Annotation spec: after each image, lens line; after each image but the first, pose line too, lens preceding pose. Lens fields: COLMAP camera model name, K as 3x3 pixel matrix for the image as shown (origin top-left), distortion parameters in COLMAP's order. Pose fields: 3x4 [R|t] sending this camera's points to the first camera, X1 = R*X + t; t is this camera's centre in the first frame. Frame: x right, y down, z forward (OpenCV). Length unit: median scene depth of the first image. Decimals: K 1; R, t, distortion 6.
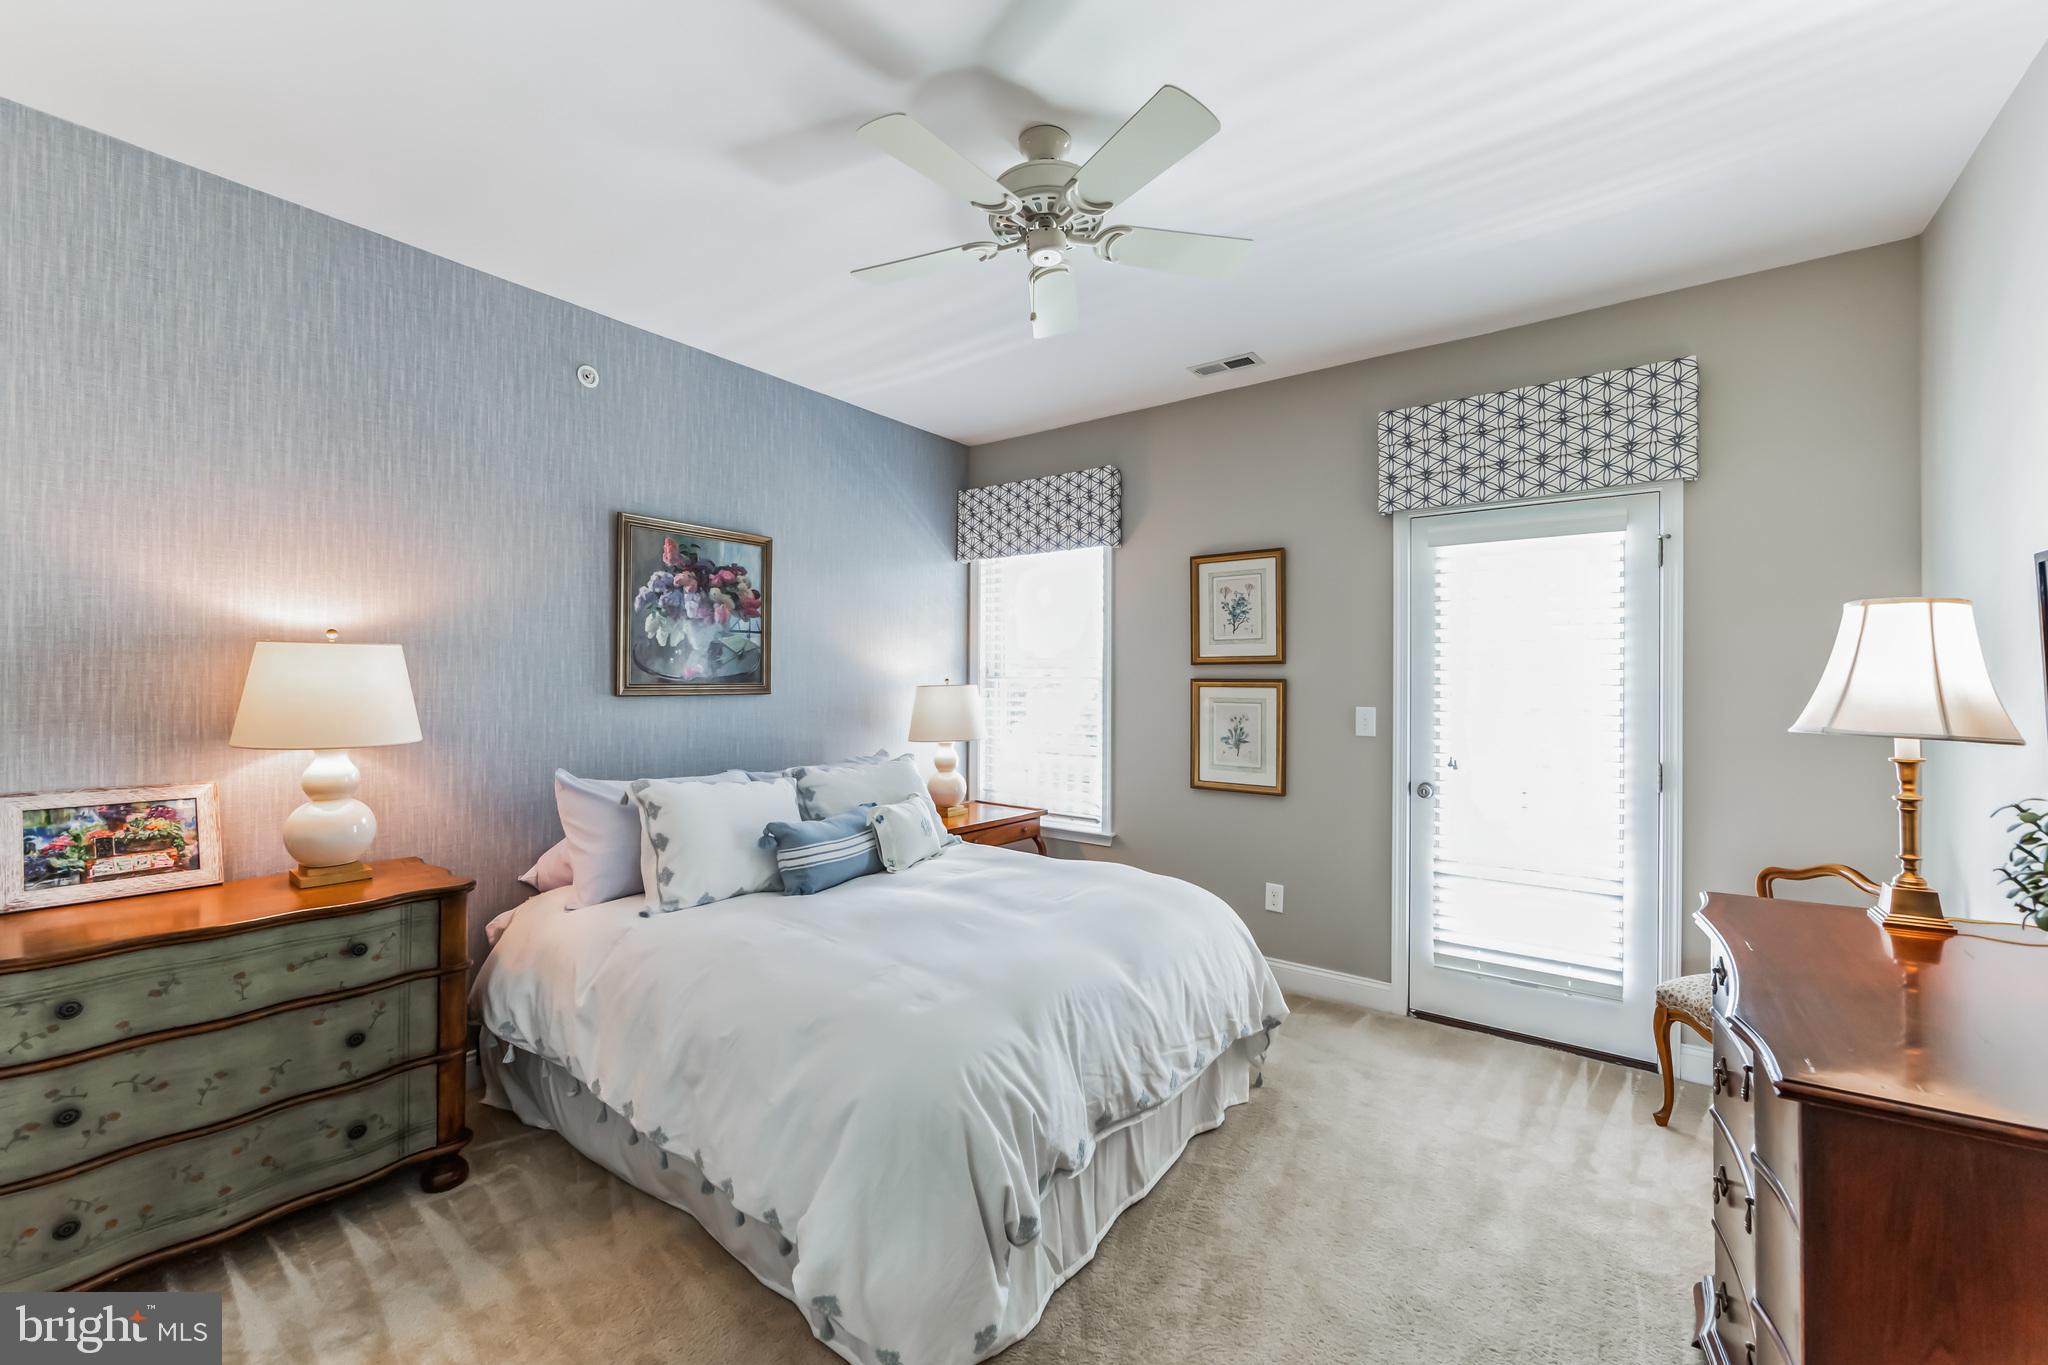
lens RADIAL K [[806.8, 0, 1043.8], [0, 806.8, 690.2], [0, 0, 1]] dist [-0.000705, -0.000147]
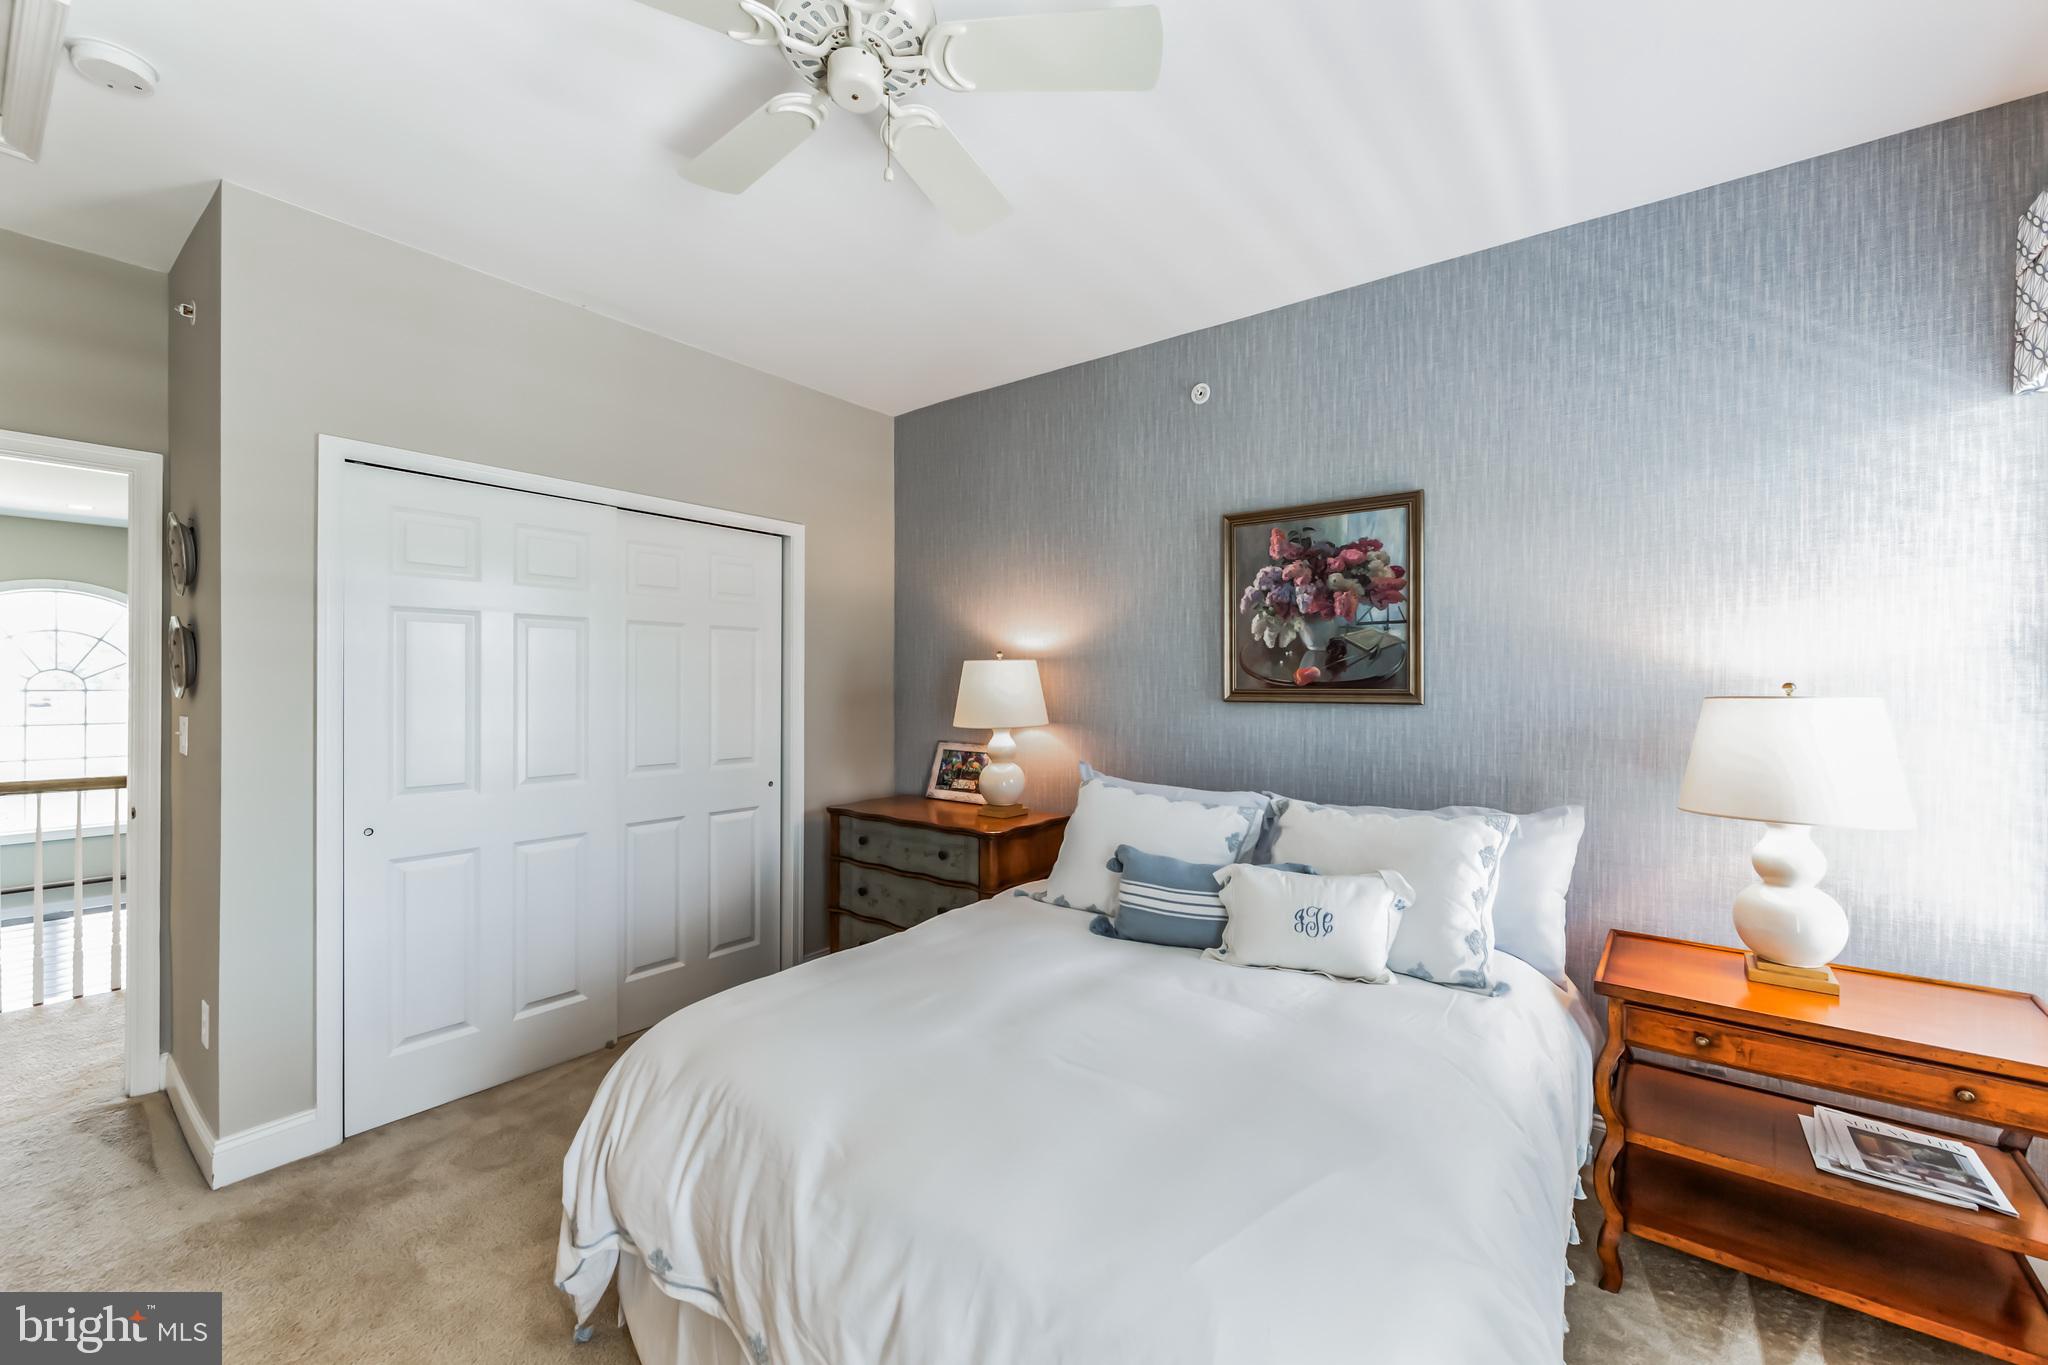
lens RADIAL K [[806.8, 0, 1019.5], [0, 806.8, 690.1], [0, 0, 1]] dist [-0.000705, -0.000147]
pose [[-0.021826, -0.000678, -0.999762, 0.437697], [-0.020569, 0.999788, -0.000229, -0.001023], [0.999550, 0.020559, -0.021836, 0.724264]]
